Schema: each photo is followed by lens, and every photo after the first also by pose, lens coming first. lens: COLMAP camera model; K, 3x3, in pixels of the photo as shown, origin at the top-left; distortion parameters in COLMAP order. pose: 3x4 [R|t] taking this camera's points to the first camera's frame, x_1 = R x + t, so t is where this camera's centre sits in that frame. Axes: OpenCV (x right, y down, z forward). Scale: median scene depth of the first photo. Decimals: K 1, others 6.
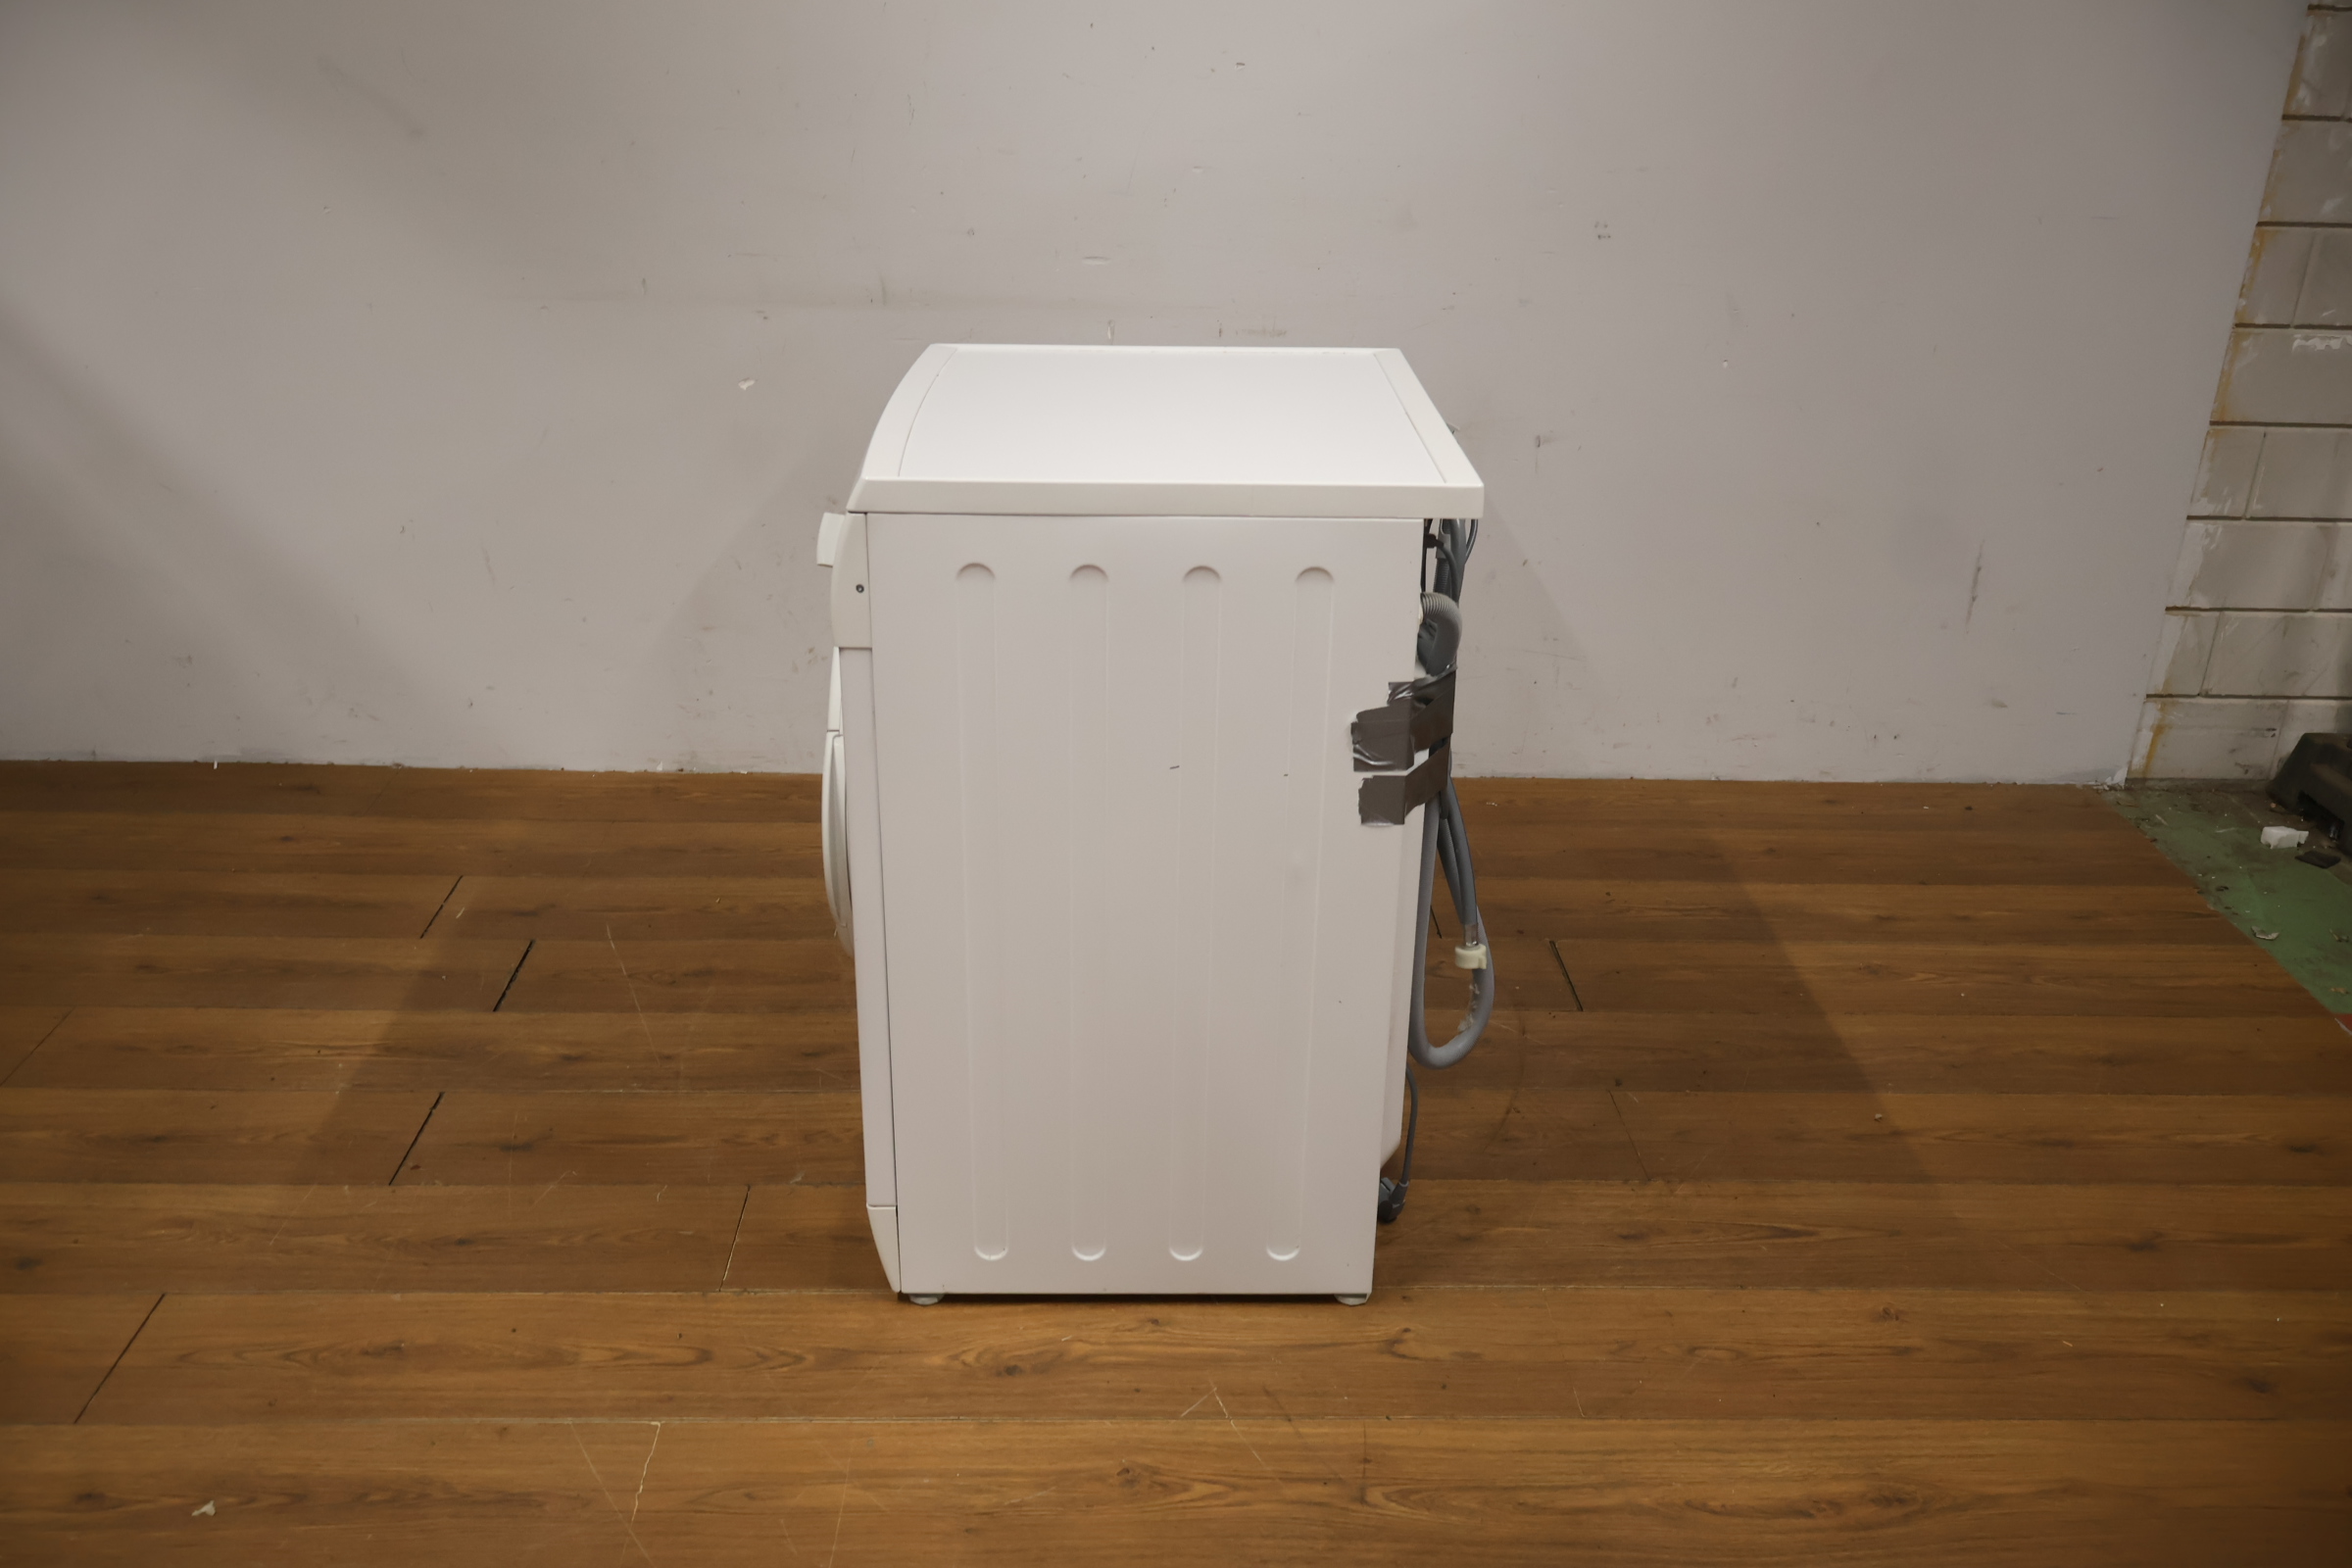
lens RADIAL K [[1978.0, 0, 1169.3], [0, 1978.0, 764.9], [0, 0, 1]] dist [-0.010154, 0.008119]
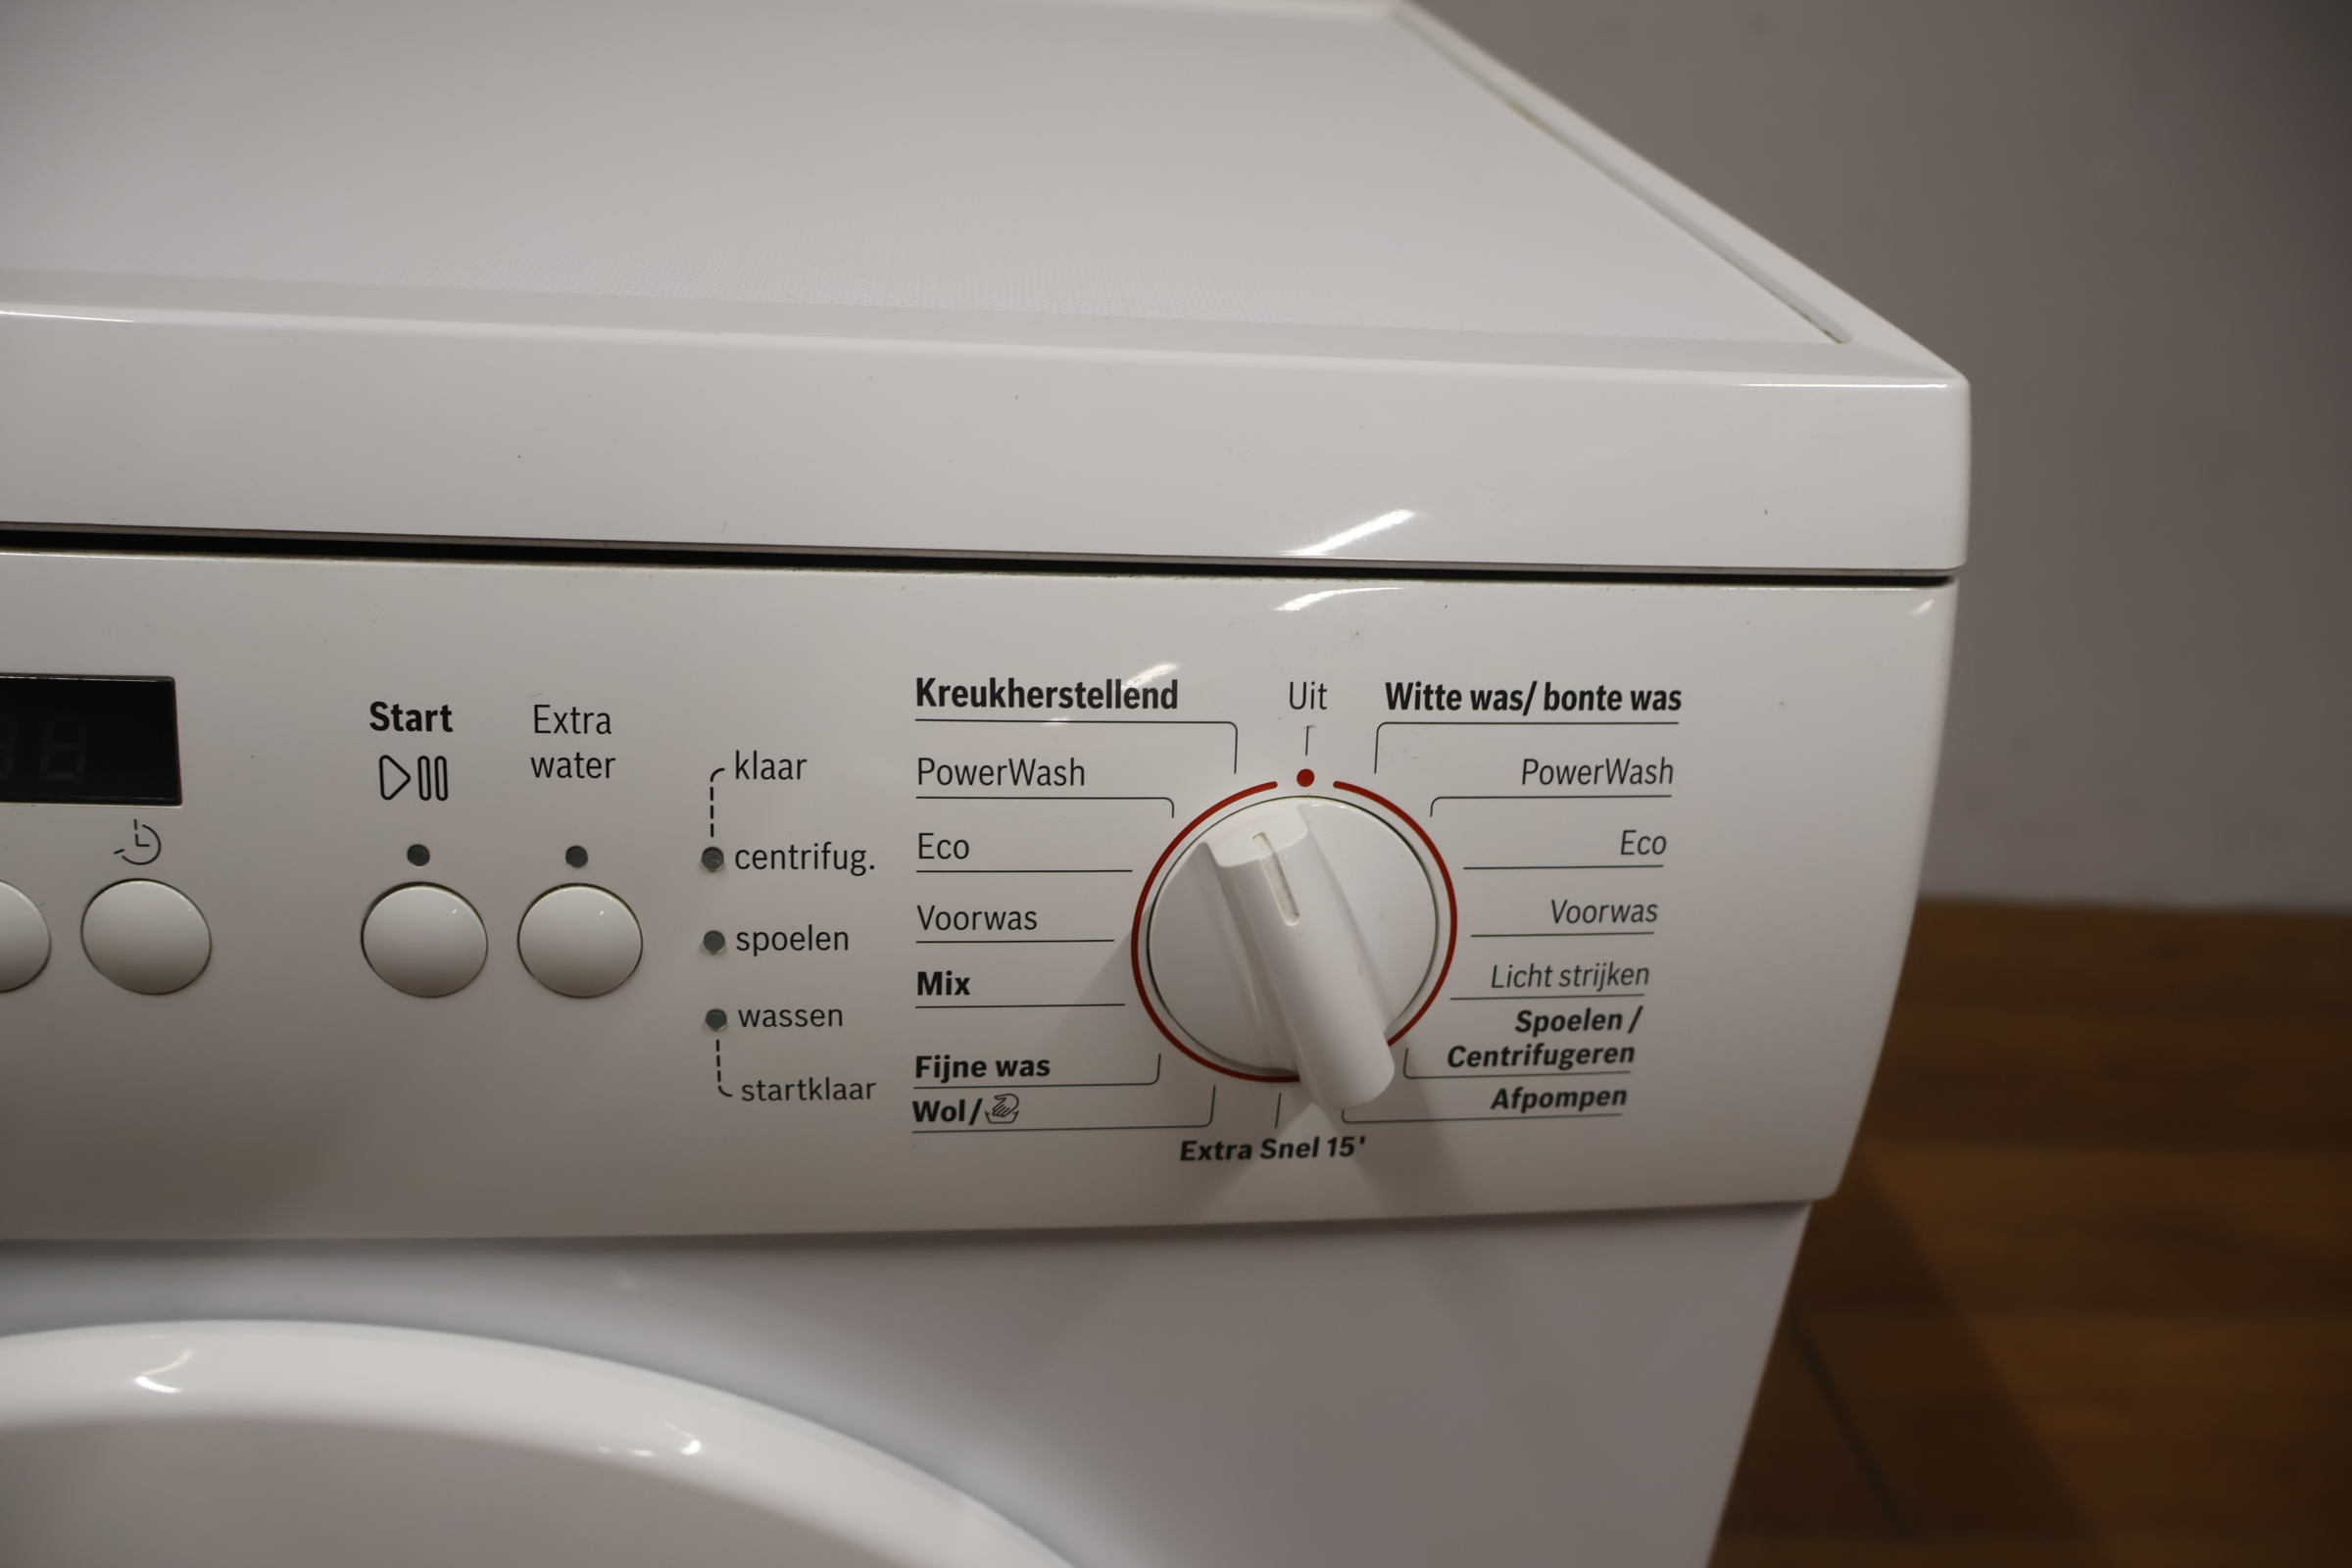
lens RADIAL K [[1978.0, 0, 1168.8], [0, 1978.0, 736.9], [0, 0, 1]] dist [-0.010154, 0.008119]
pose [[0.995952, 0.029102, 0.085043, -0.014311], [-0.035052, 0.996978, 0.069325, -0.098920], [-0.082769, -0.072026, 0.993963, 0.588781]]
